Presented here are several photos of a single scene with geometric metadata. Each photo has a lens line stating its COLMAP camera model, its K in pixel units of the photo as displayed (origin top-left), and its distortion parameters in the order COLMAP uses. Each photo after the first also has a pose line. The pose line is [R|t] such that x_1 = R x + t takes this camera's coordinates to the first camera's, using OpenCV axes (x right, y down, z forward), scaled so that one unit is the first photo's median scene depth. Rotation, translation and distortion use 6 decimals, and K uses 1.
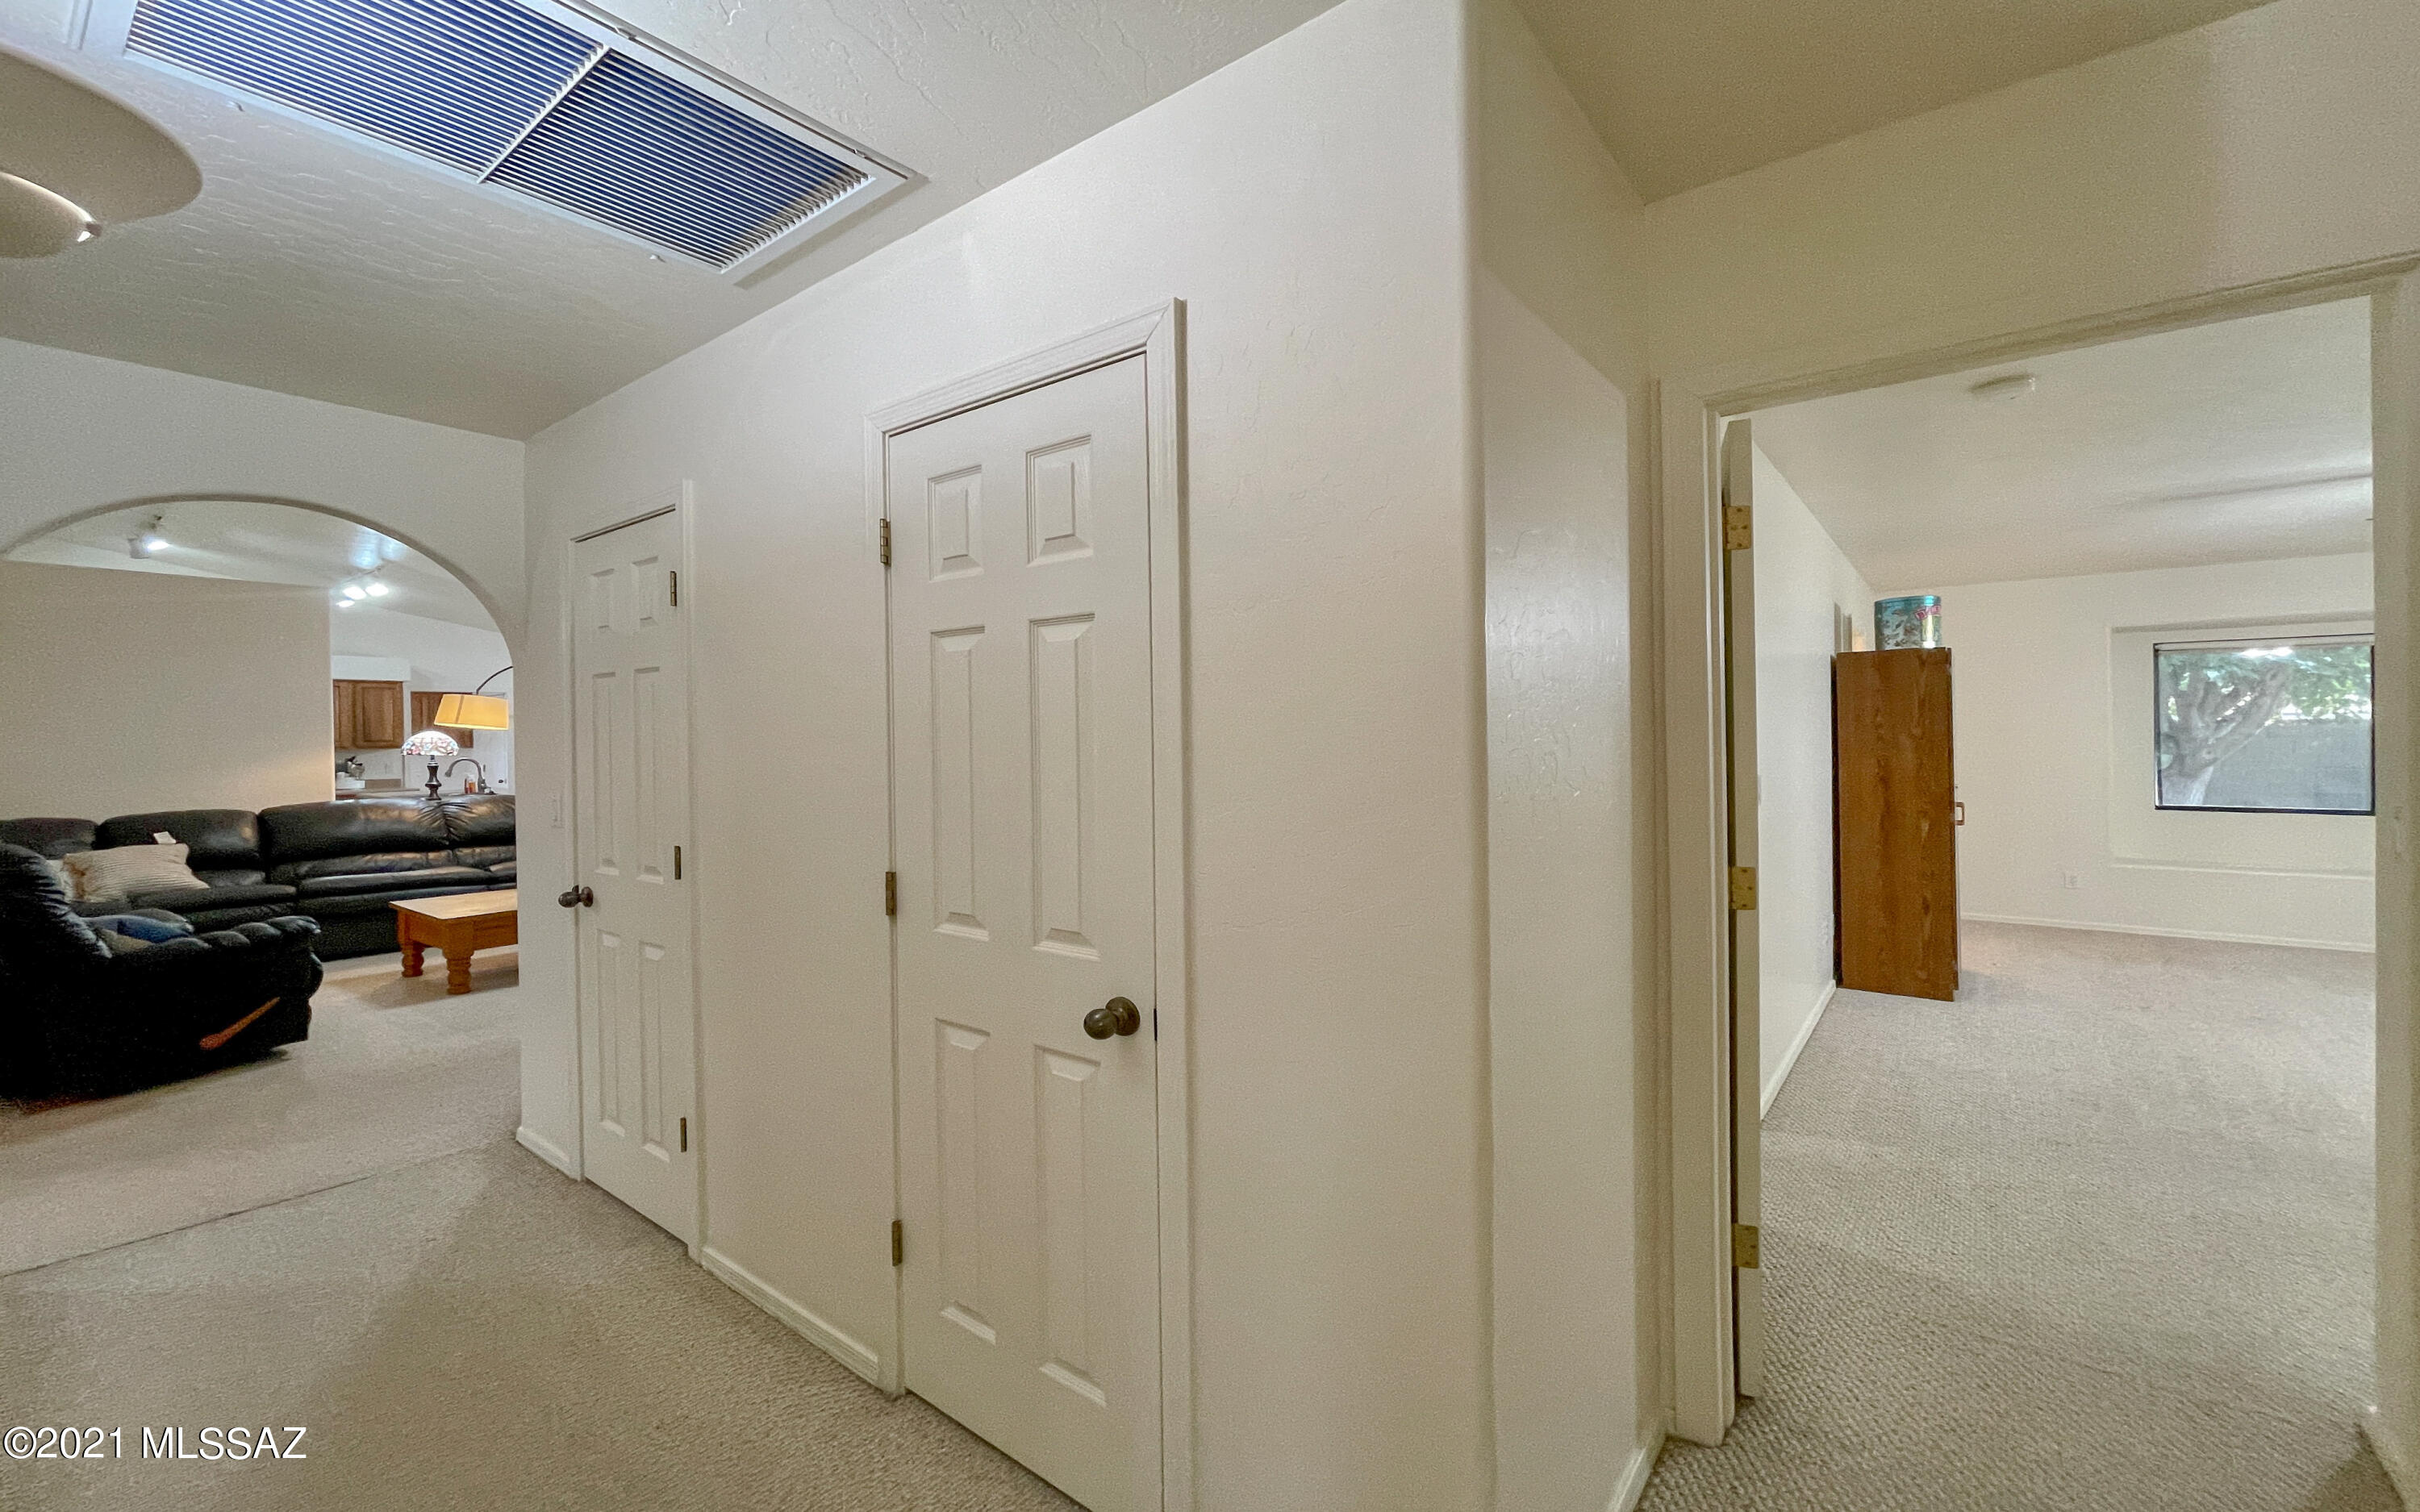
lens RADIAL K [[991.3, 0, 1213.4], [0, 991.3, 740.1], [0, 0, 1]] dist [-0.000740, -0.000343]
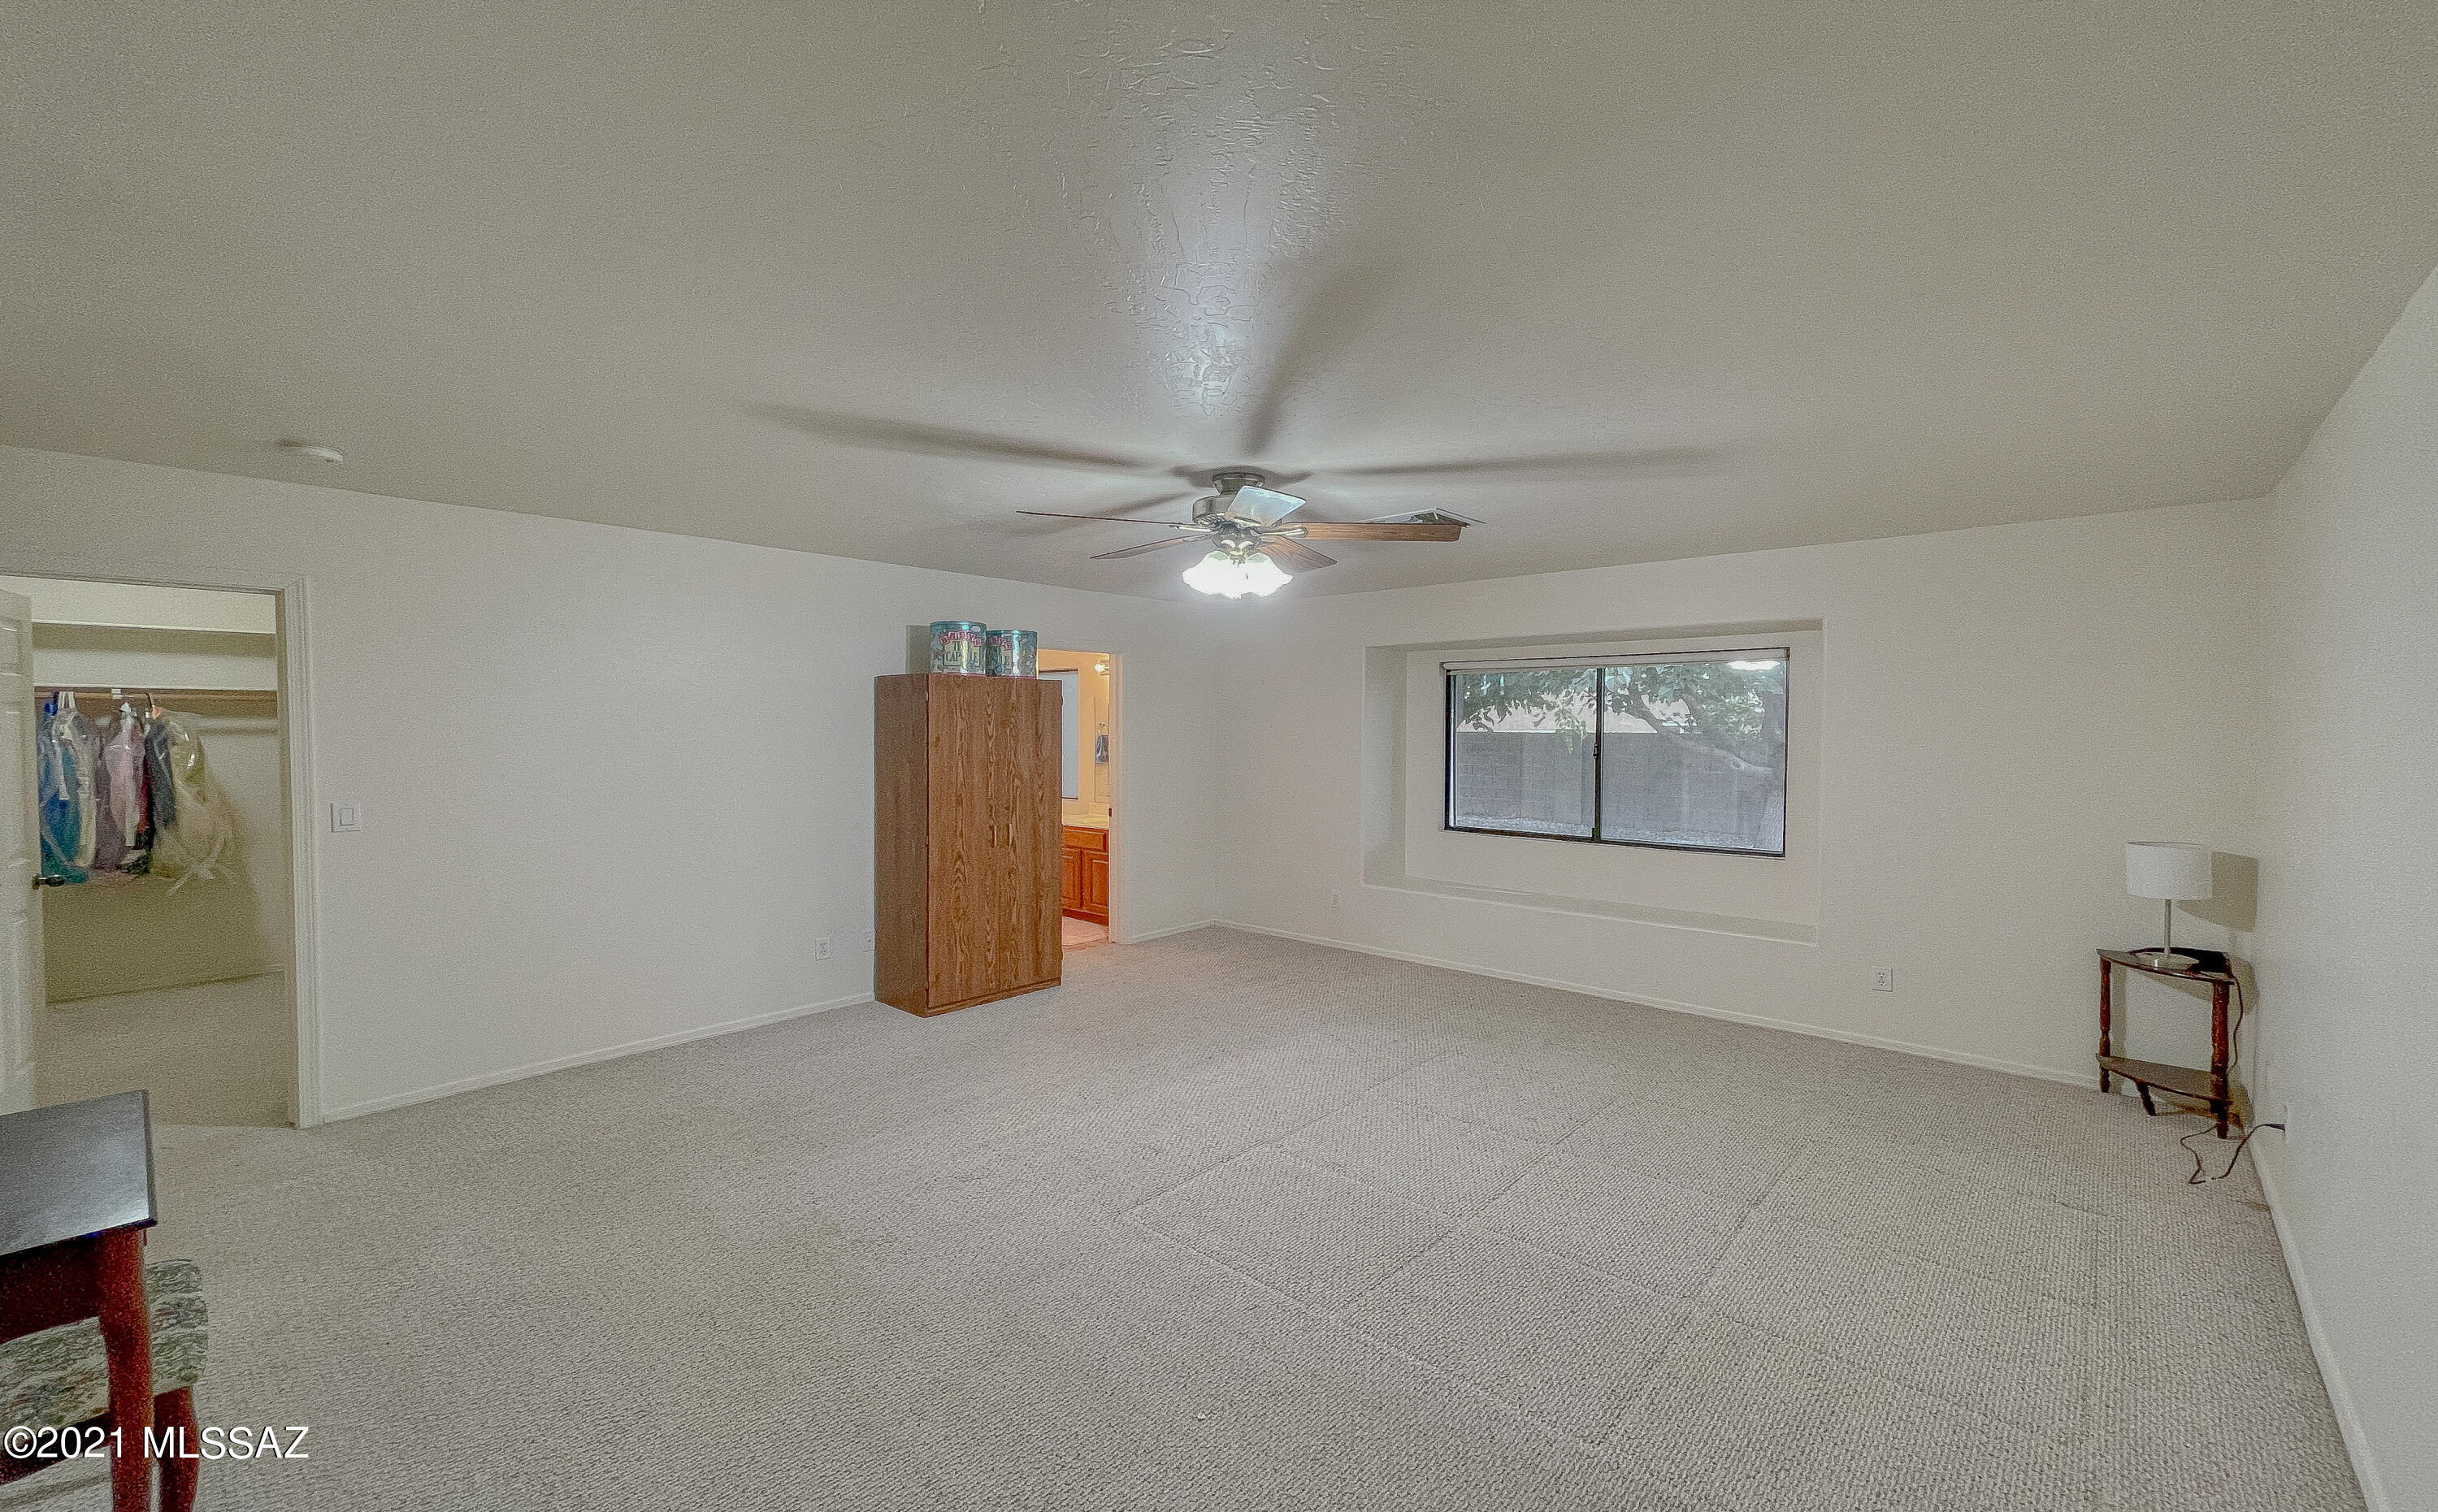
lens RADIAL K [[1002.0, 0, 1205.9], [0, 1002.0, 741.8], [0, 0, 1]] dist [0.000315, 0.000356]
pose [[0.996563, 0.012292, -0.081923, 1.073804], [-0.011078, 0.999822, 0.015263, -0.041036], [0.082096, -0.014303, 0.996522, -0.026580]]
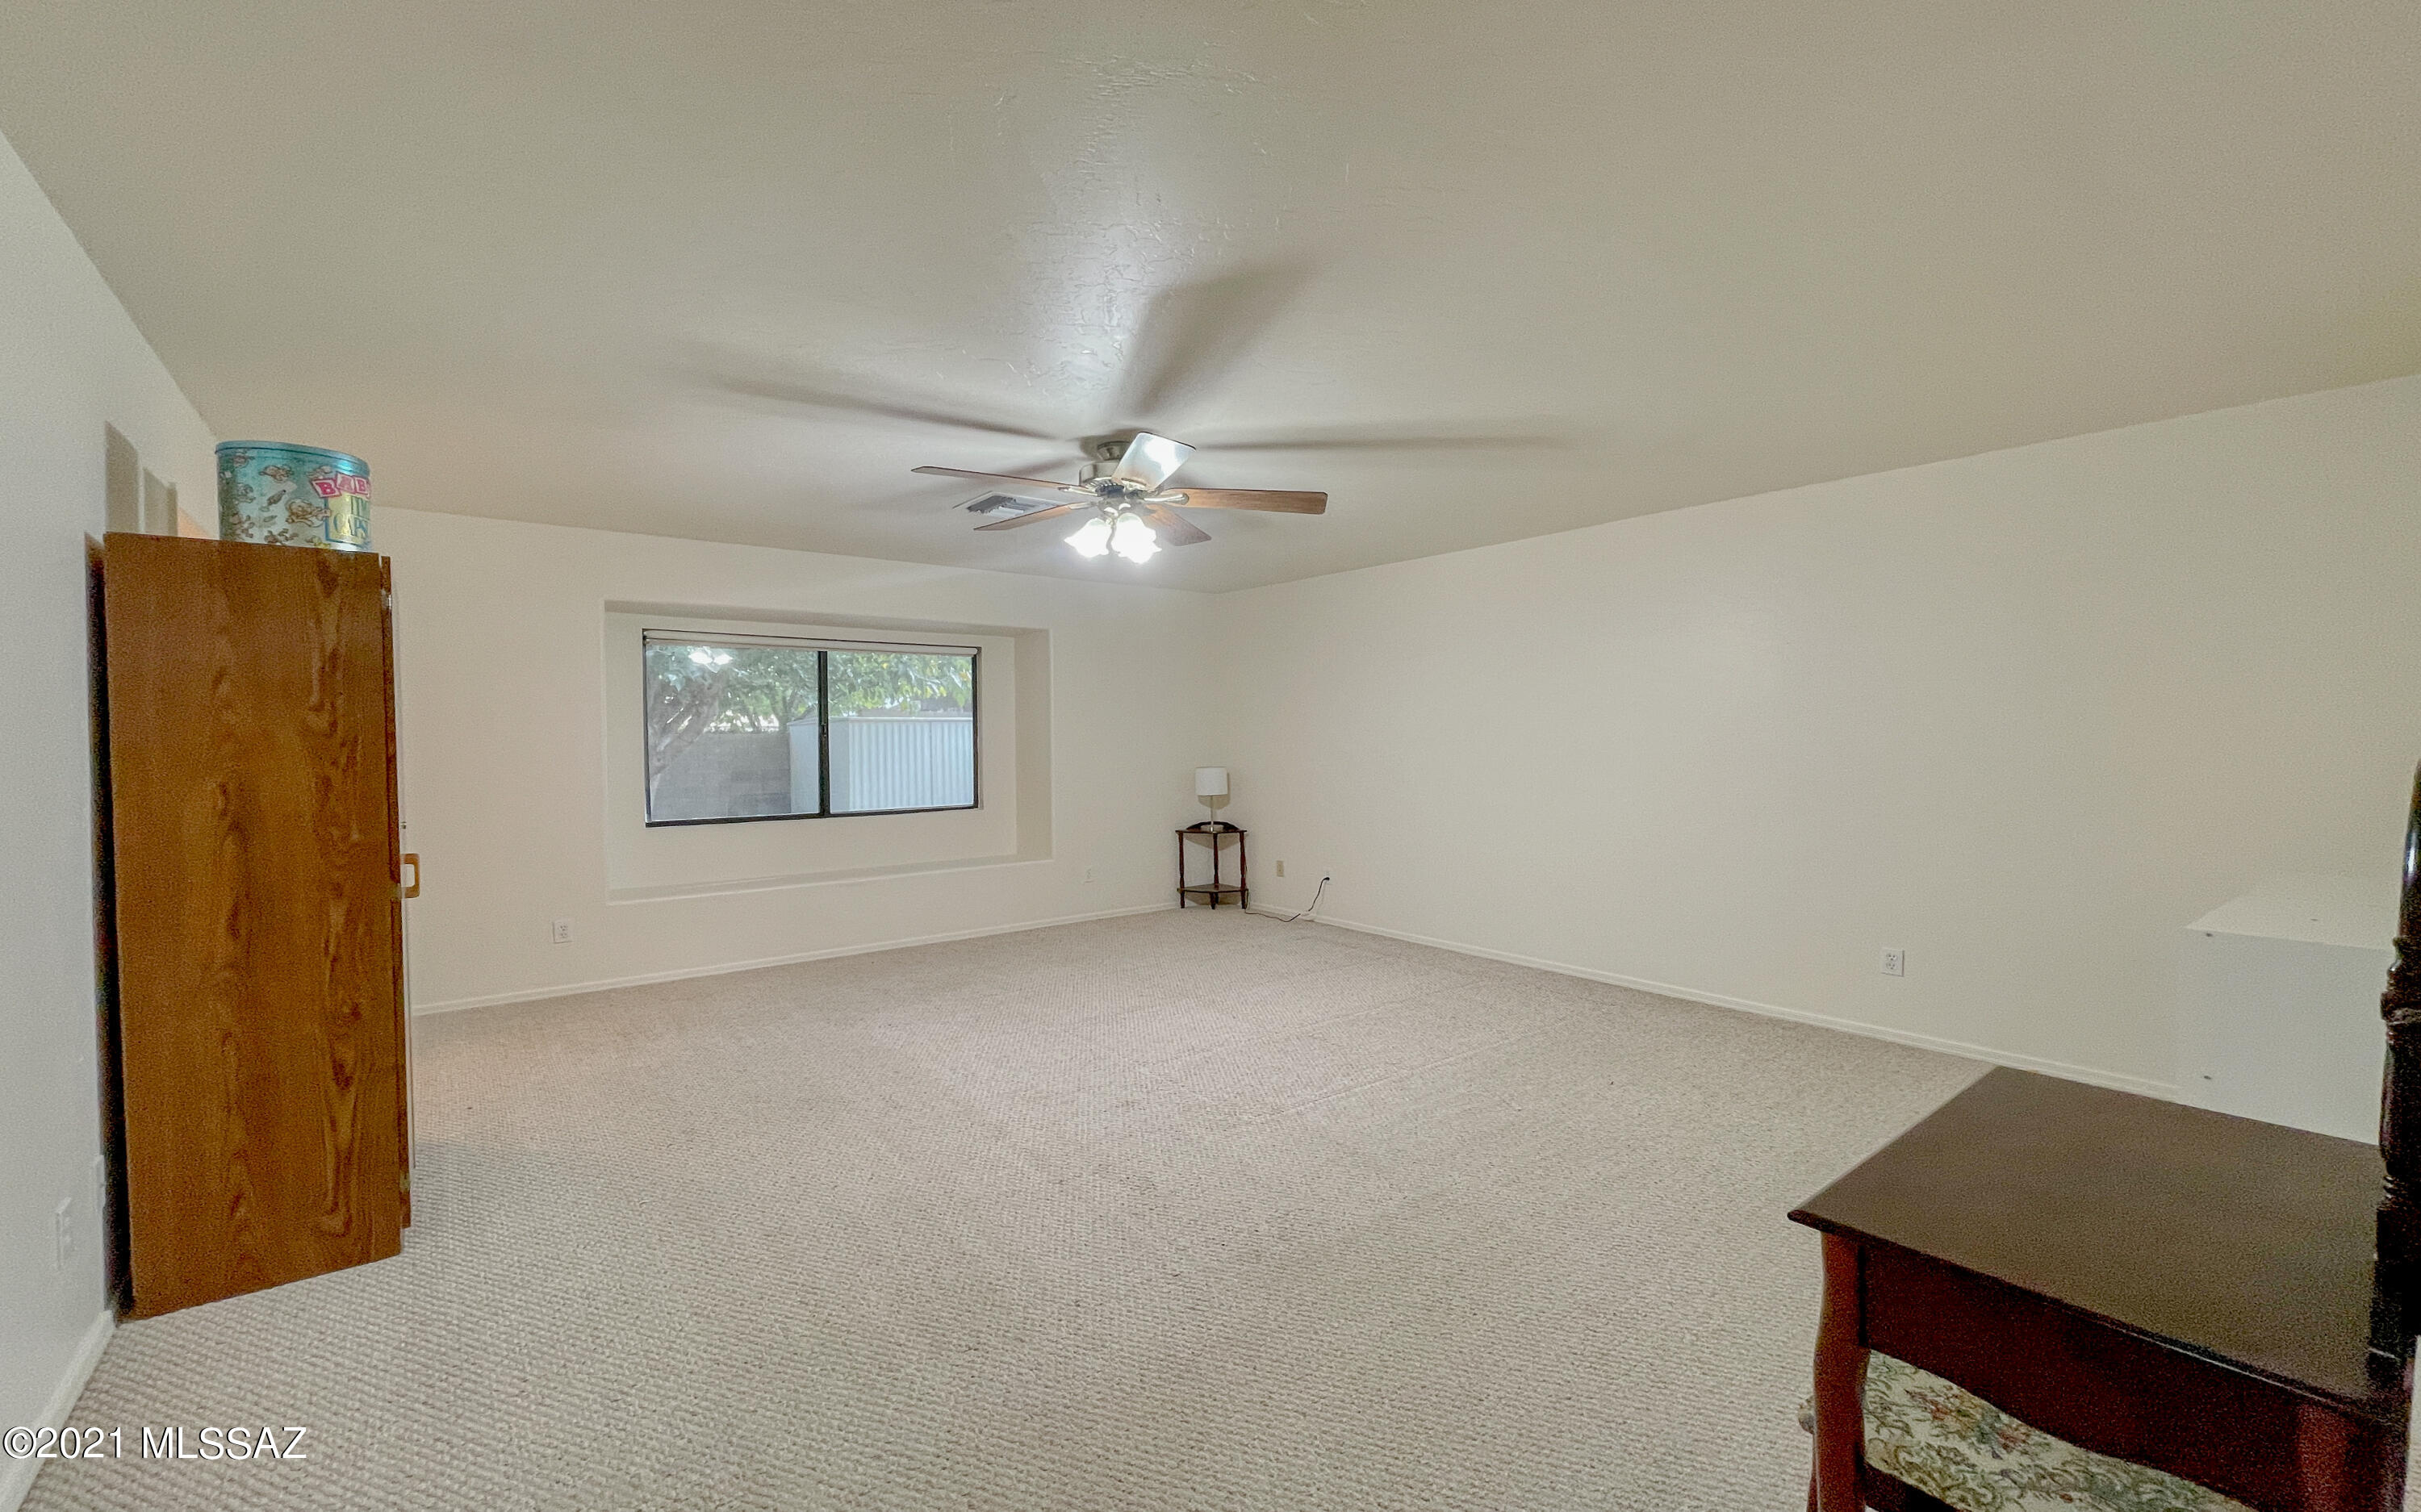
lens RADIAL K [[991.8, 0, 1213.9], [0, 991.8, 740.1], [0, 0, 1]] dist [-0.000740, -0.000343]
pose [[0.237843, -0.000043, 0.971304, 0.334487], [0.012743, 0.999914, -0.003076, 0.007379], [-0.971220, 0.013109, 0.237823, 0.447599]]
